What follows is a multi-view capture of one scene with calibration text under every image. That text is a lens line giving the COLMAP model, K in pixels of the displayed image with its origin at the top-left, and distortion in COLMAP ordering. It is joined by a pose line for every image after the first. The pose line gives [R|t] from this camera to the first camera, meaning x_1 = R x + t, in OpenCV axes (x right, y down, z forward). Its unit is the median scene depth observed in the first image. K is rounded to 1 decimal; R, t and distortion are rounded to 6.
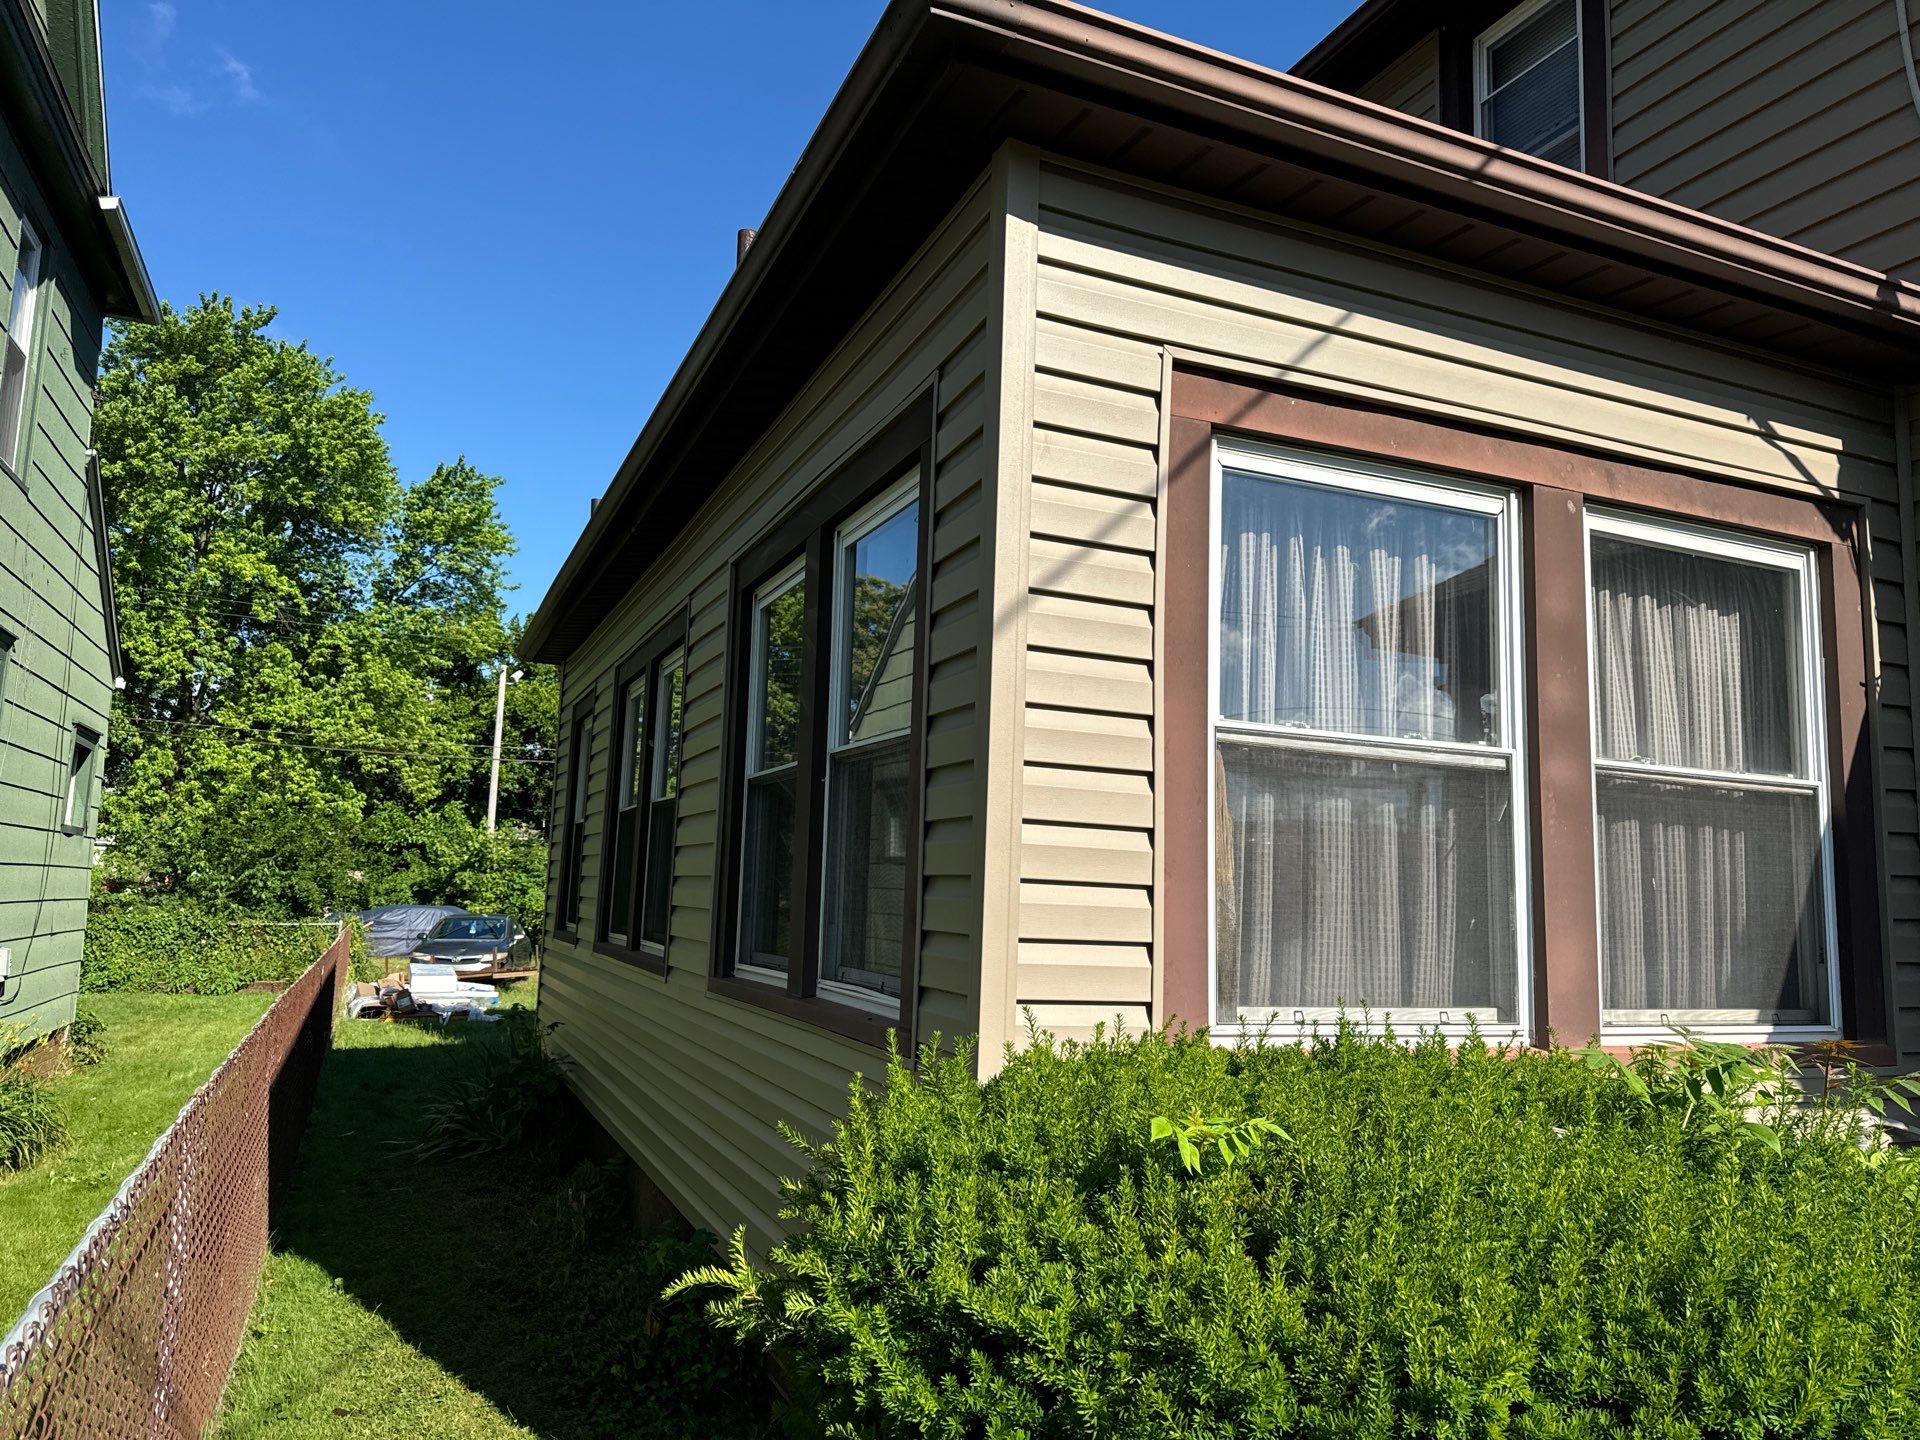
lens RADIAL K [[1430.3, 0, 960.0], [0, 1430.3, 720.0], [0, 0, 1]] dist [0.022892, 0.004486]
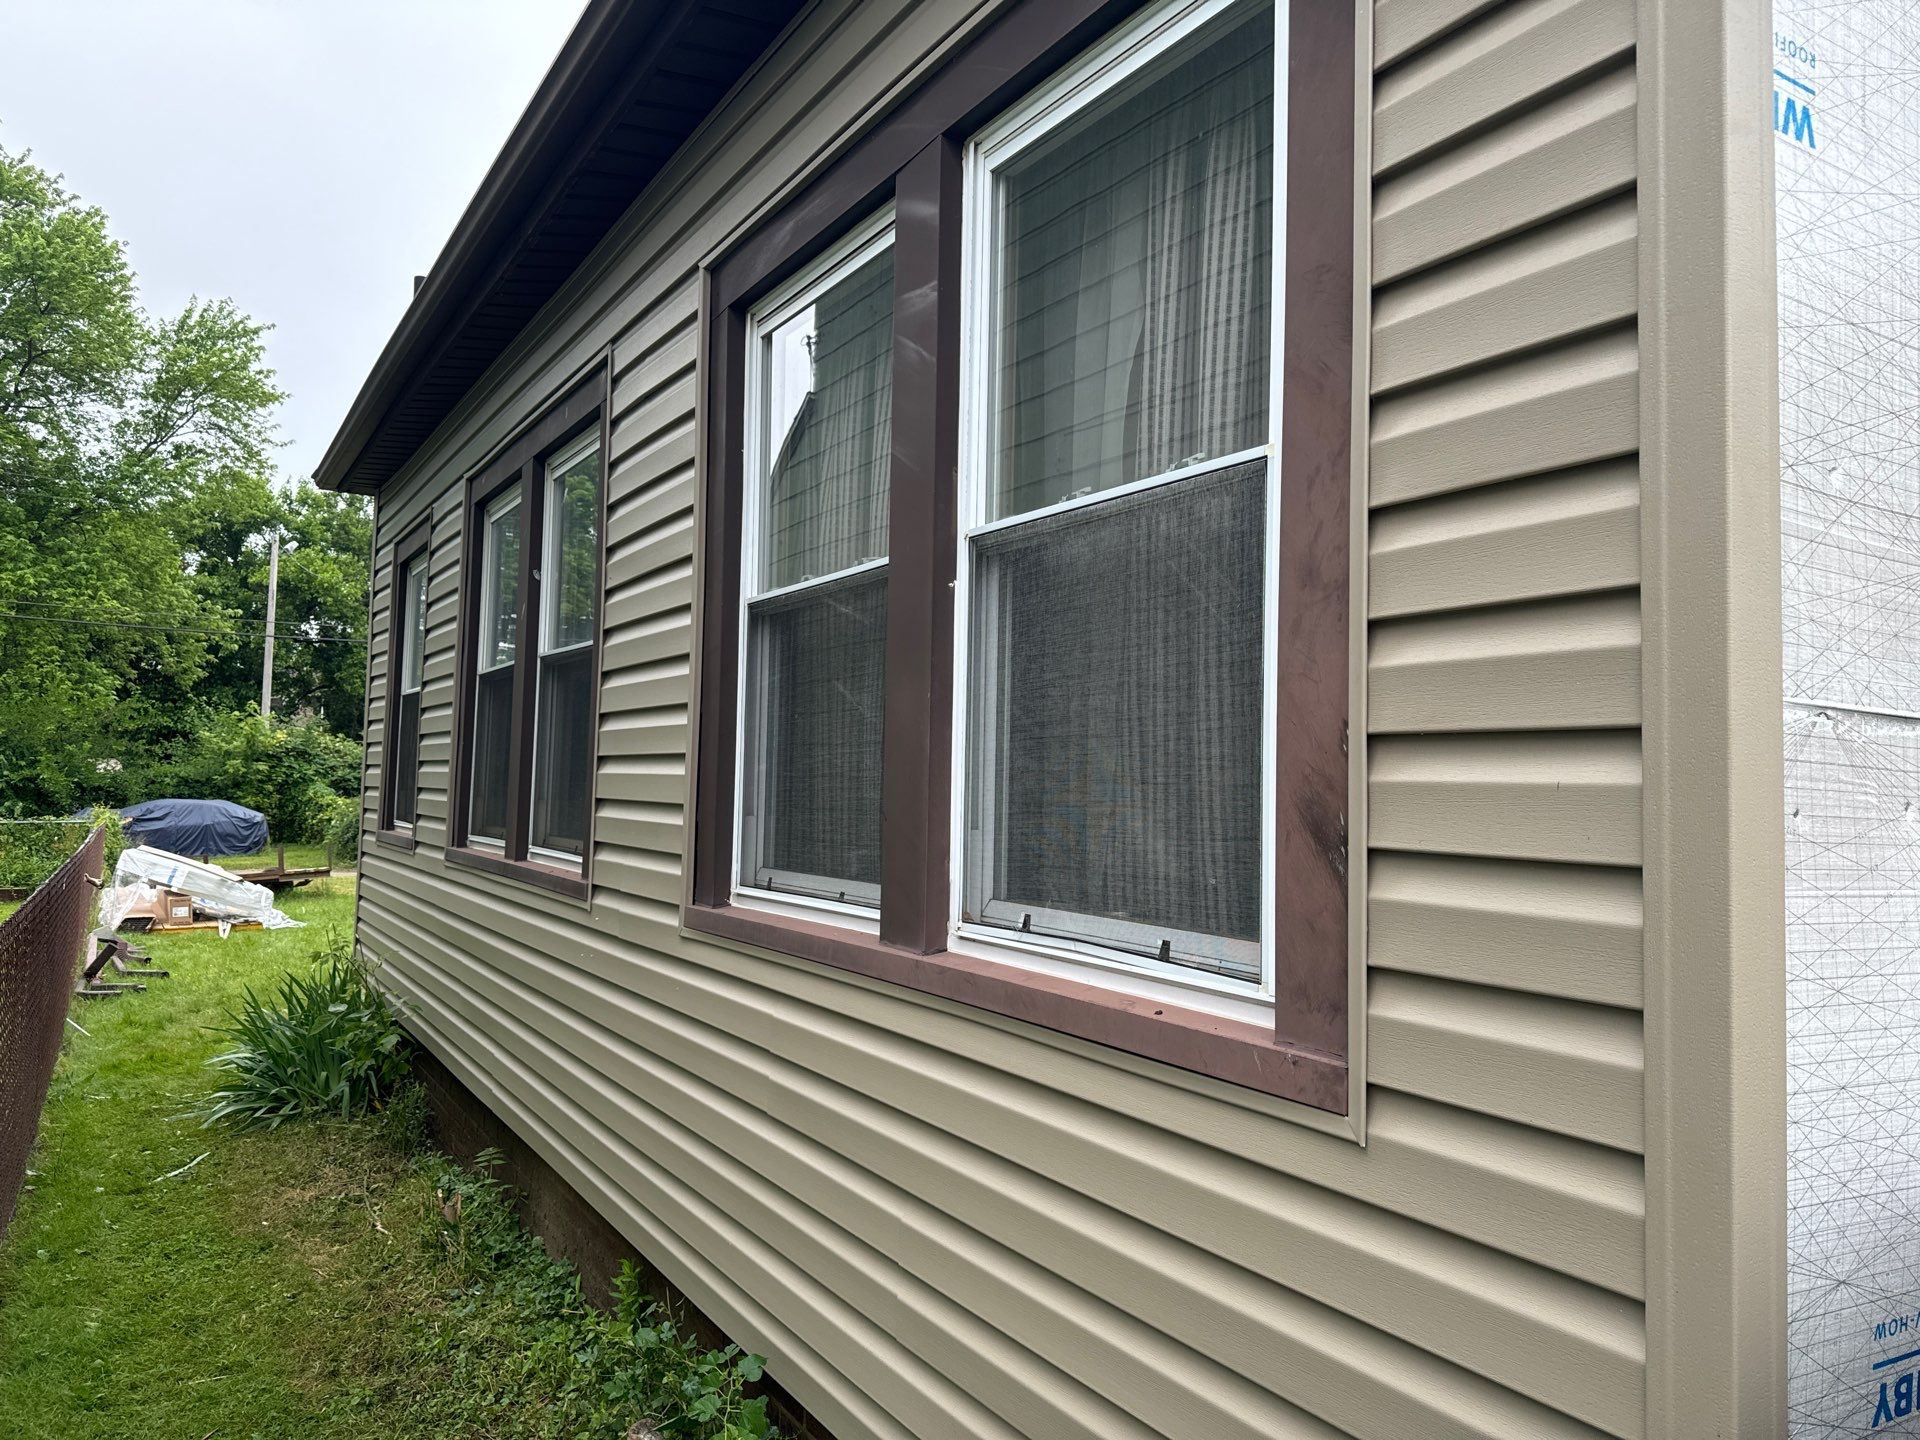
lens RADIAL K [[1464.2, 0, 960.5], [0, 1464.2, 686.6], [0, 0, 1]] dist [0.011381, 0.001529]
pose [[0.991843, -0.003628, 0.127417, -0.067797], [-0.003956, 0.998237, 0.059214, 0.020247], [-0.127407, -0.059235, 0.990080, 0.166383]]
